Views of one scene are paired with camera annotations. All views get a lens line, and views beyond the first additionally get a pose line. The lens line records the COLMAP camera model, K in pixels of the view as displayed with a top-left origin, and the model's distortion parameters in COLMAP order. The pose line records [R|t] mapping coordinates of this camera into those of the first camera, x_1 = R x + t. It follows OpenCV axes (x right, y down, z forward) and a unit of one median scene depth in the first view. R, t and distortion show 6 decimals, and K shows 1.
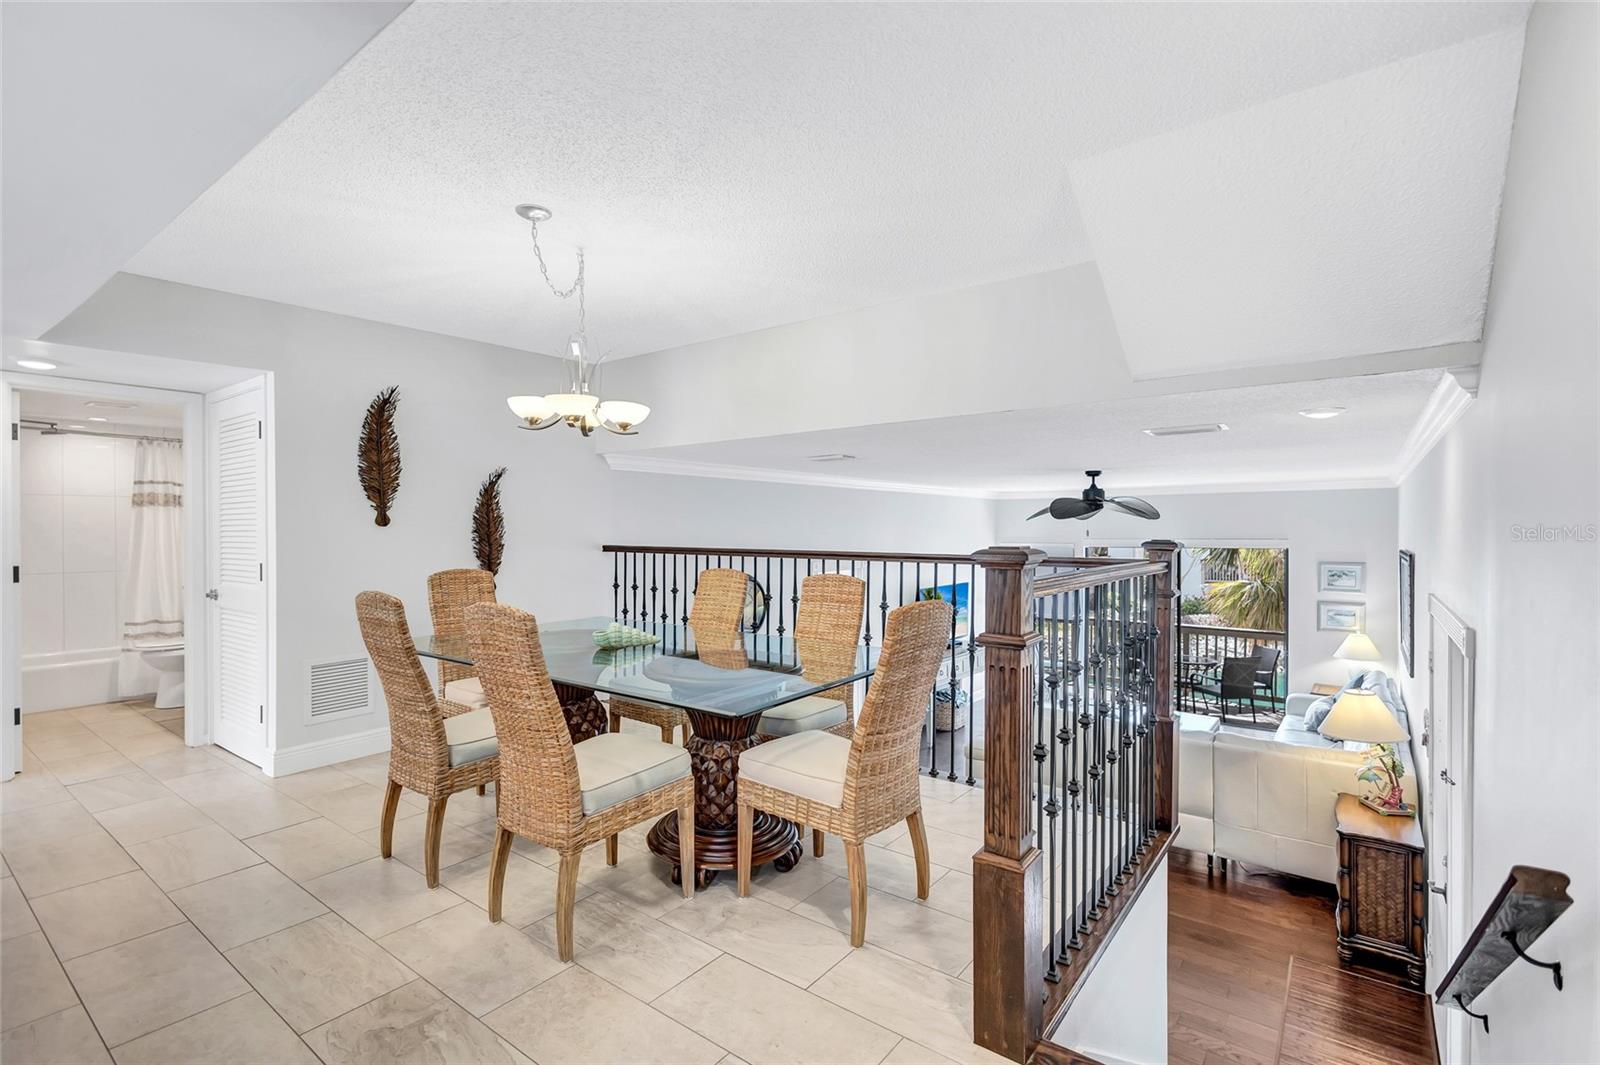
lens RADIAL K [[727.0, 0, 785.5], [0, 727.0, 529.1], [0, 0, 1]] dist [-0.000132, 0.000008]
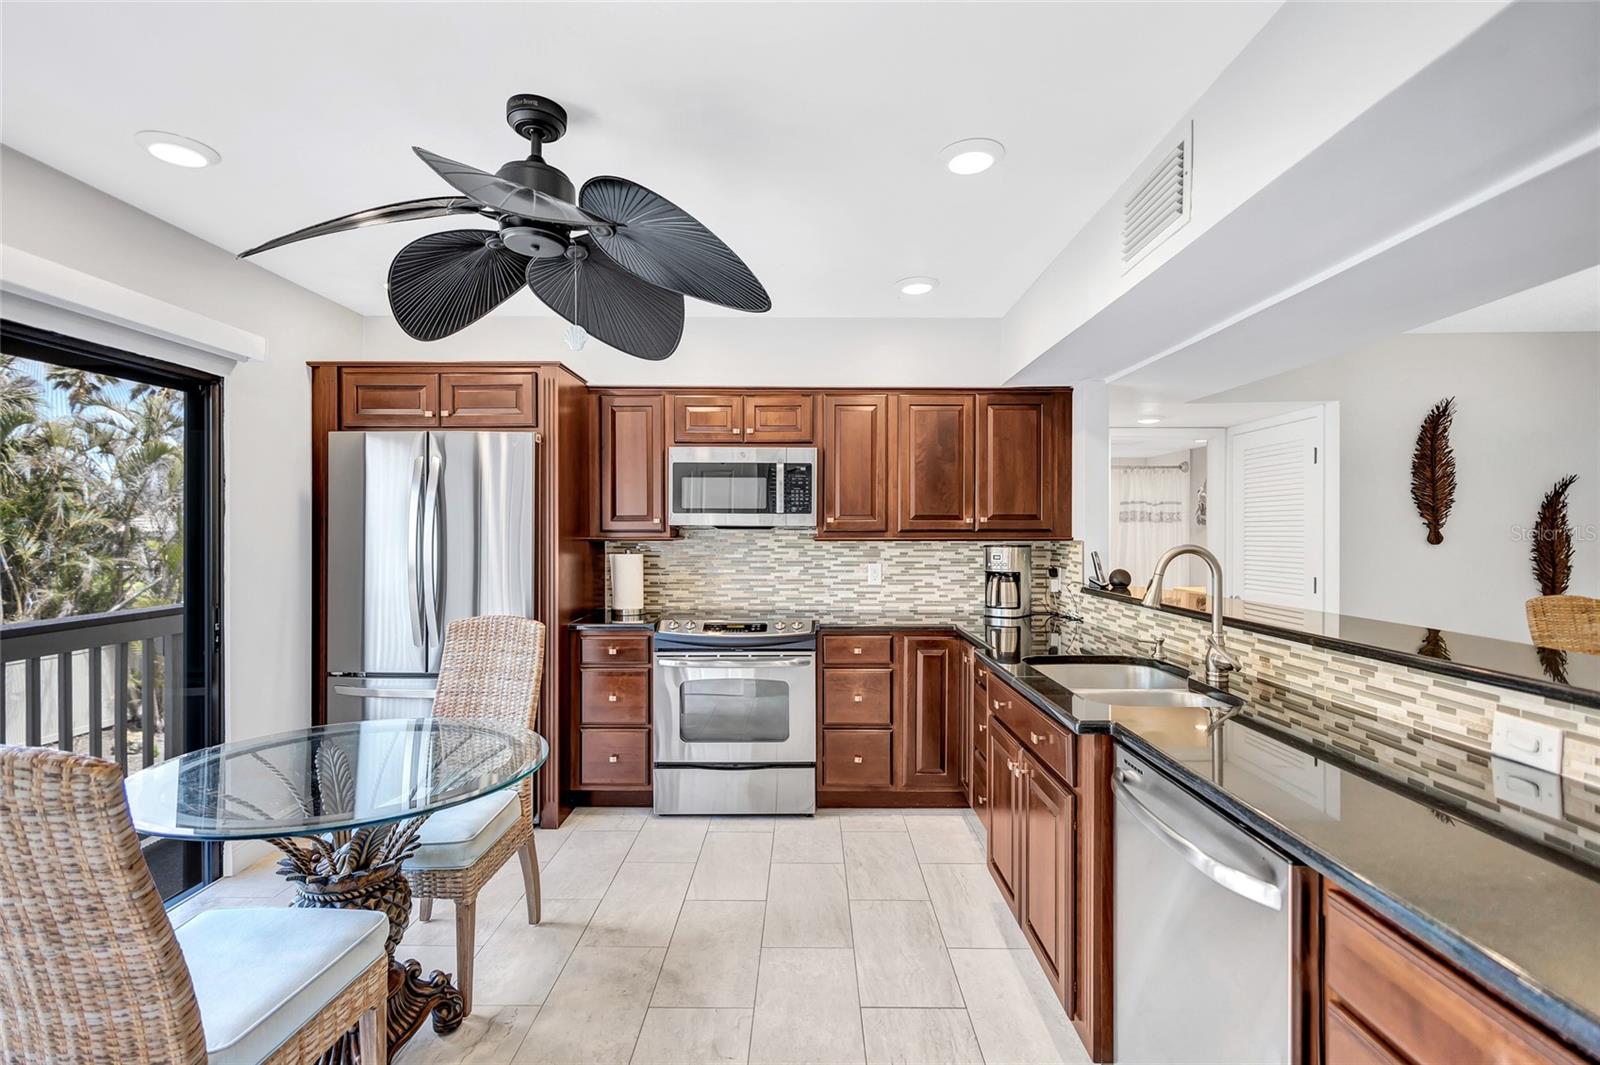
lens RADIAL K [[727.0, 0, 781.9], [0, 727.0, 532.2], [0, 0, 1]] dist [-0.000132, 0.000008]
pose [[0.613353, 0.004360, -0.789797, -0.287807], [-0.000186, 0.999986, 0.005375, -0.022230], [0.789809, -0.003150, 0.613345, -0.246948]]
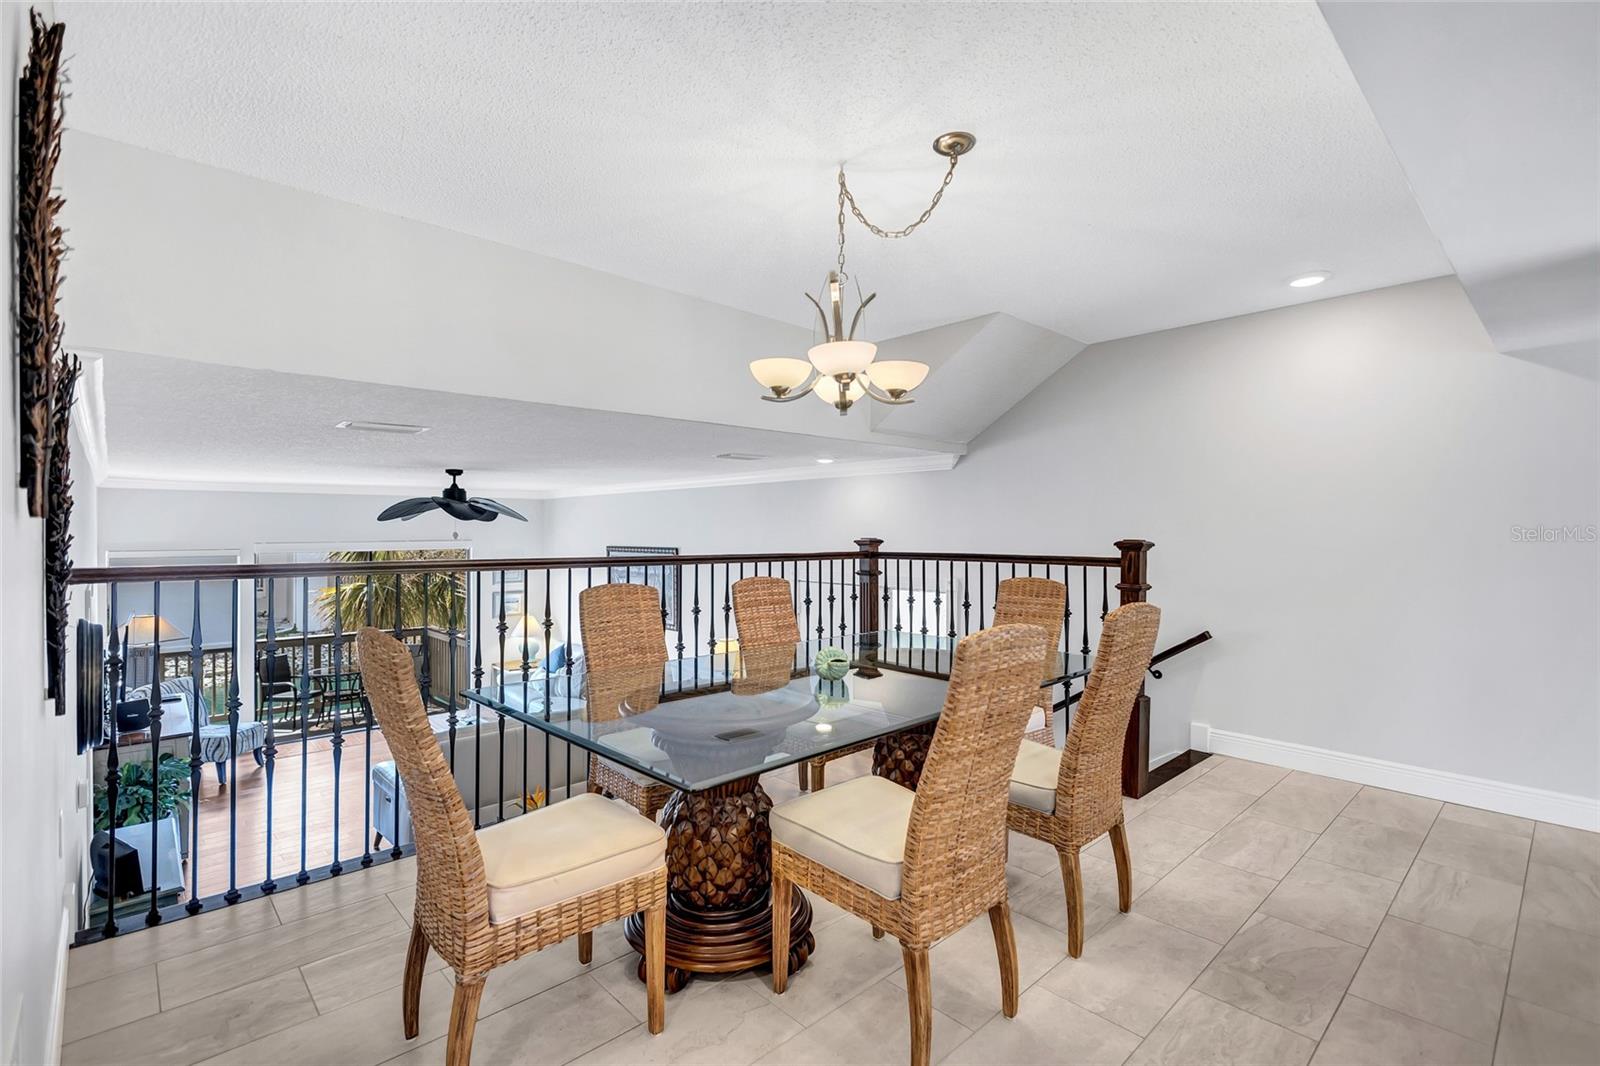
lens RADIAL K [[736.9, 0, 802.7], [0, 736.9, 534.0], [0, 0, 1]] dist [0.003317, 0.000438]
pose [[0.161557, 0.000191, 0.986863, -0.689722], [-0.005329, 0.999986, 0.000679, 0.002304], [-0.986849, -0.005369, 0.161555, 0.595861]]
